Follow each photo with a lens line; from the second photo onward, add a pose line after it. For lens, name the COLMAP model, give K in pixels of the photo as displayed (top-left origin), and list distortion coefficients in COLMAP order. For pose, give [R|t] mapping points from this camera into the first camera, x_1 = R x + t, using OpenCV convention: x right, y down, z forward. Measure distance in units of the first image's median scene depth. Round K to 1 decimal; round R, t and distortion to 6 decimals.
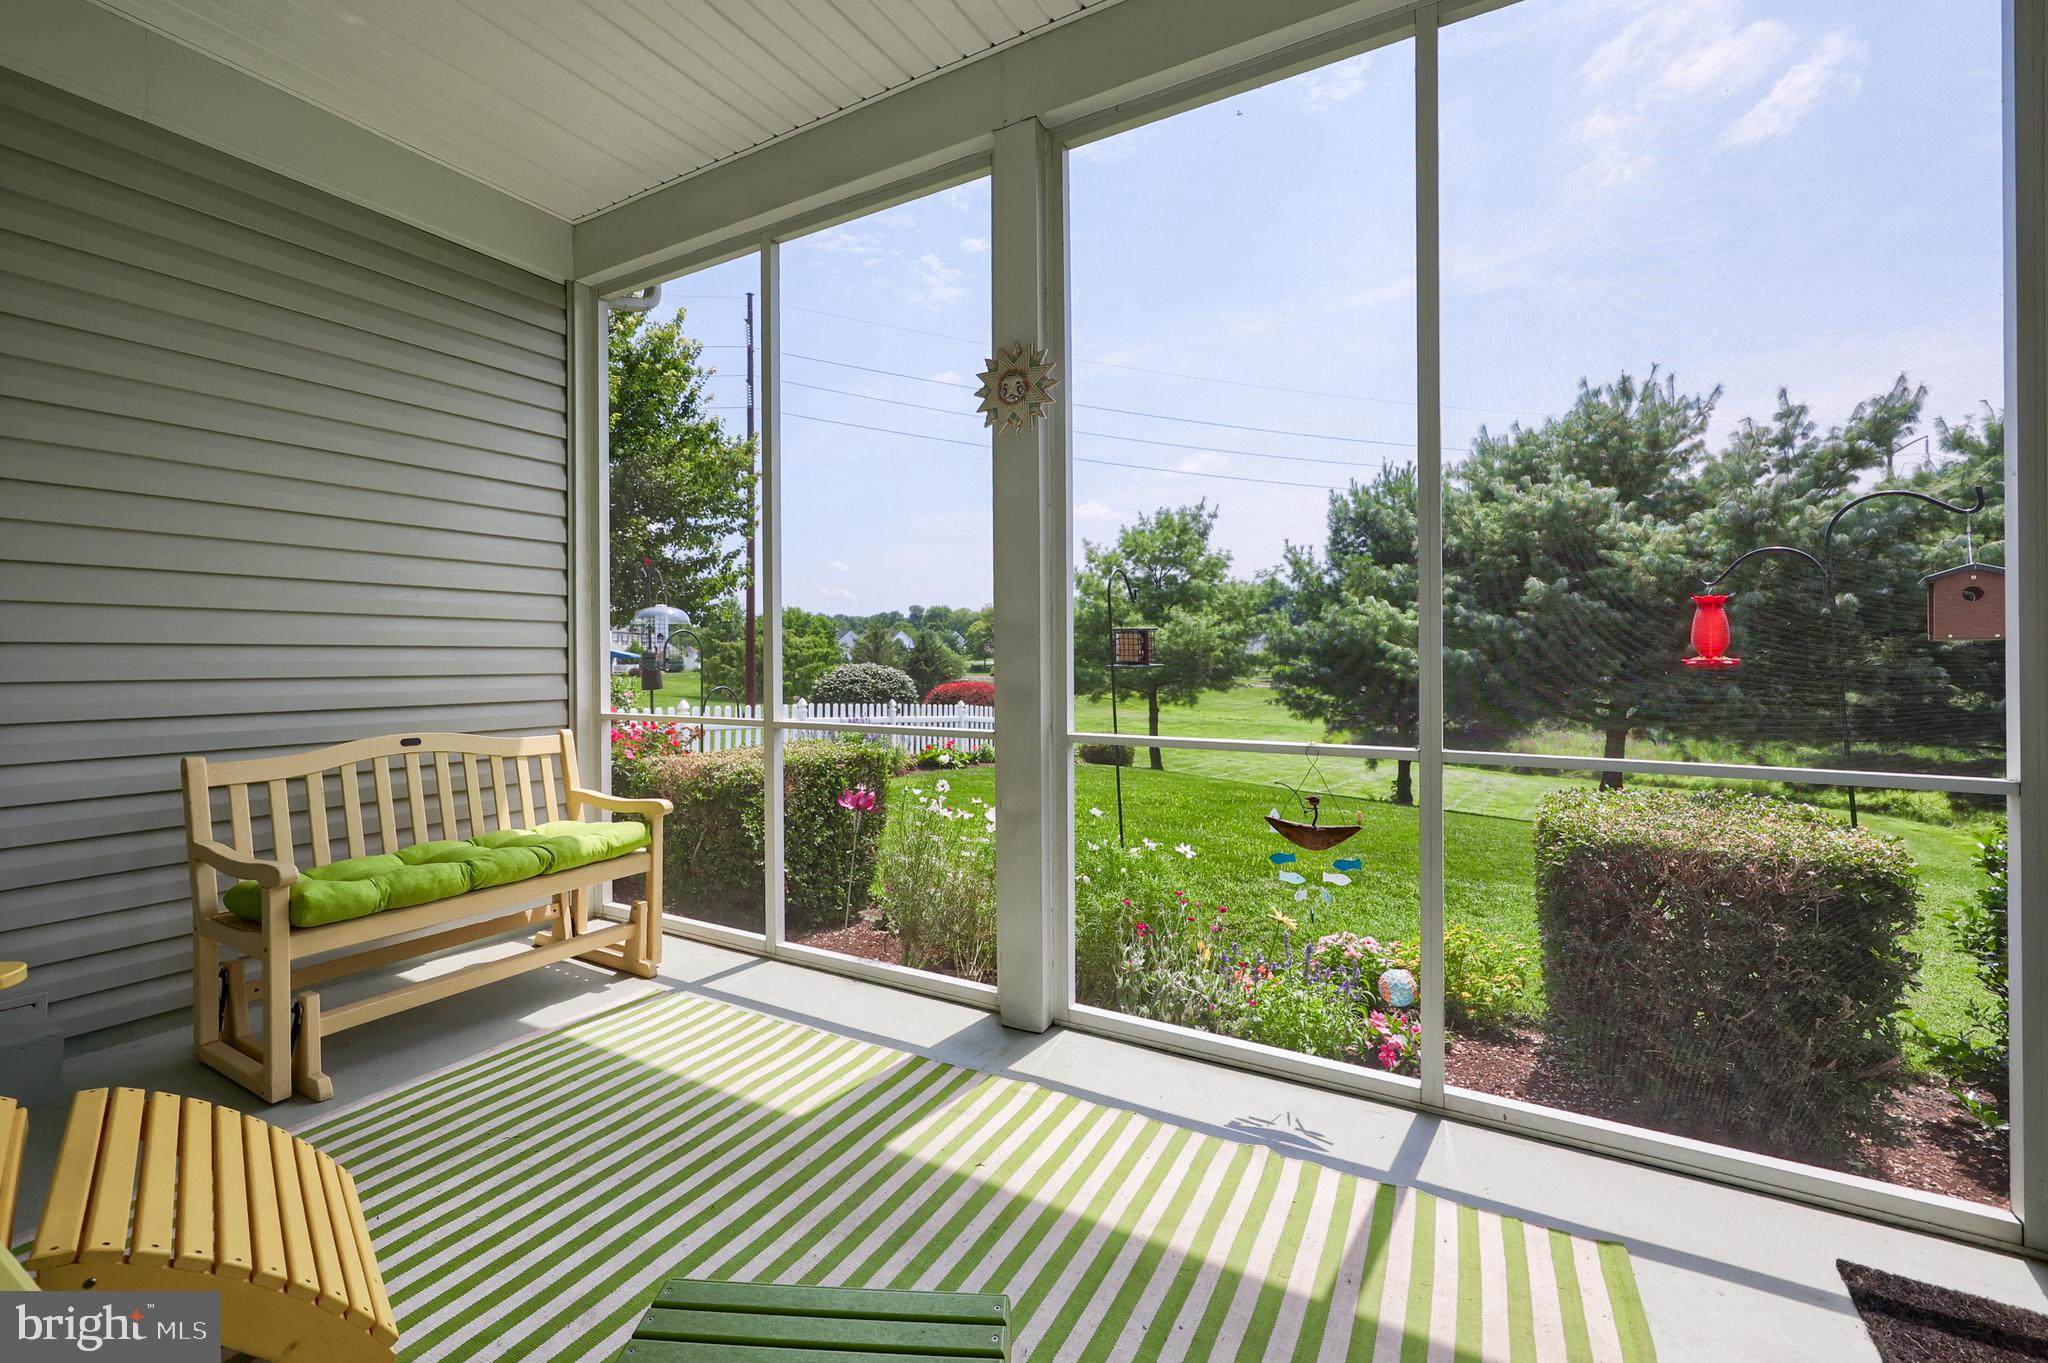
lens RADIAL K [[843.0, 0, 1018.2], [0, 843.0, 654.8], [0, 0, 1]] dist [-0.001461, -0.000236]
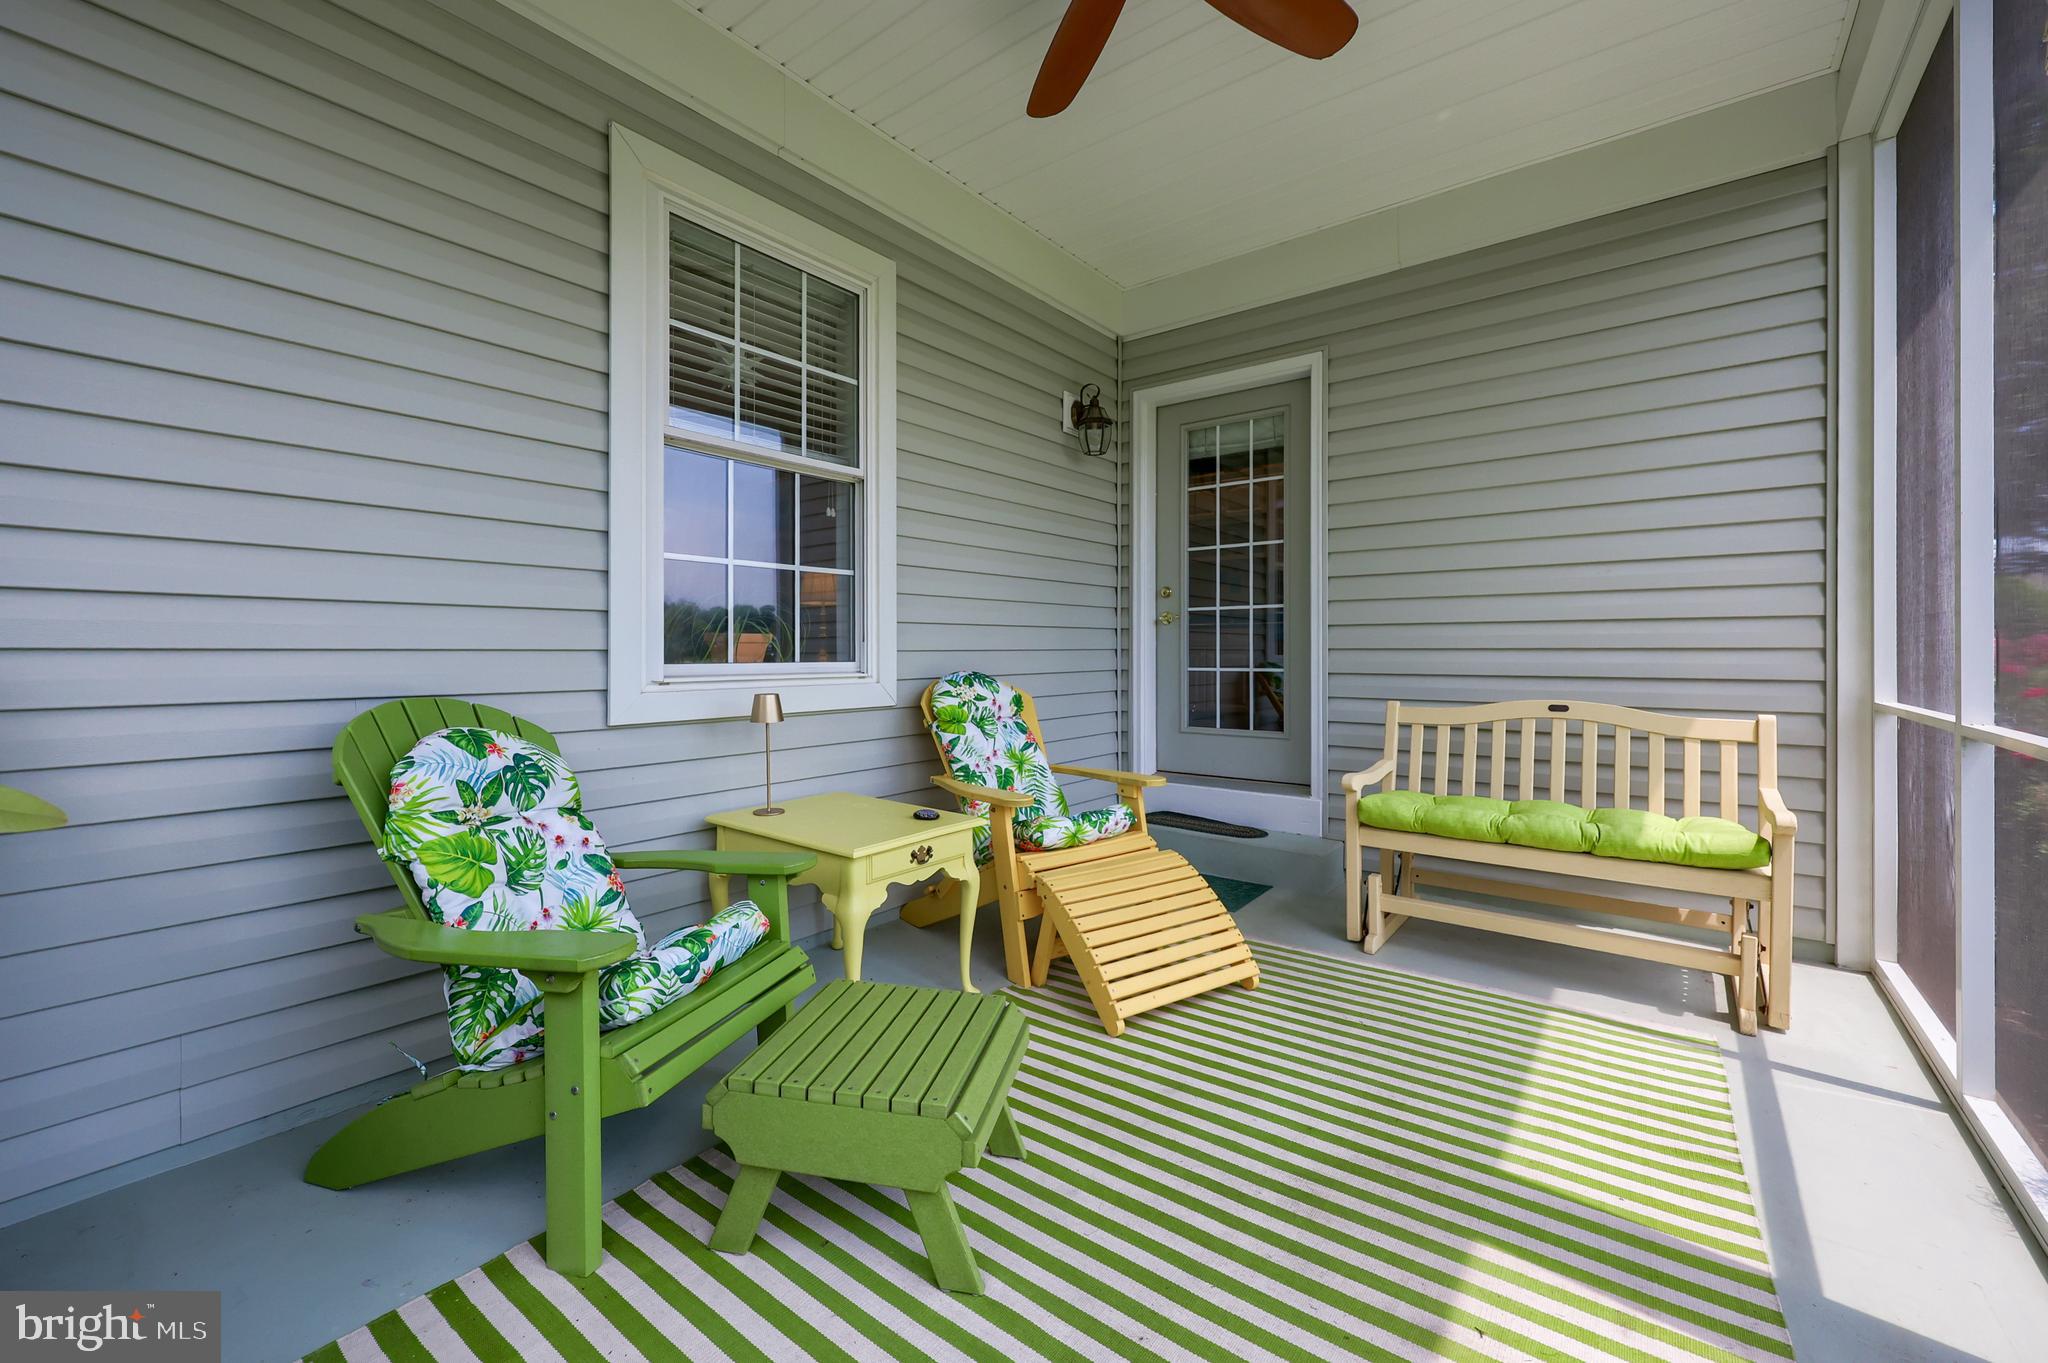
lens RADIAL K [[843.0, 0, 1018.2], [0, 843.0, 654.8], [0, 0, 1]] dist [-0.001461, -0.000236]
pose [[-0.149673, 0.003025, -0.988731, 0.465491], [0.012687, 0.999919, 0.001139, 0.023038], [0.988654, -0.012374, -0.149700, 0.483157]]
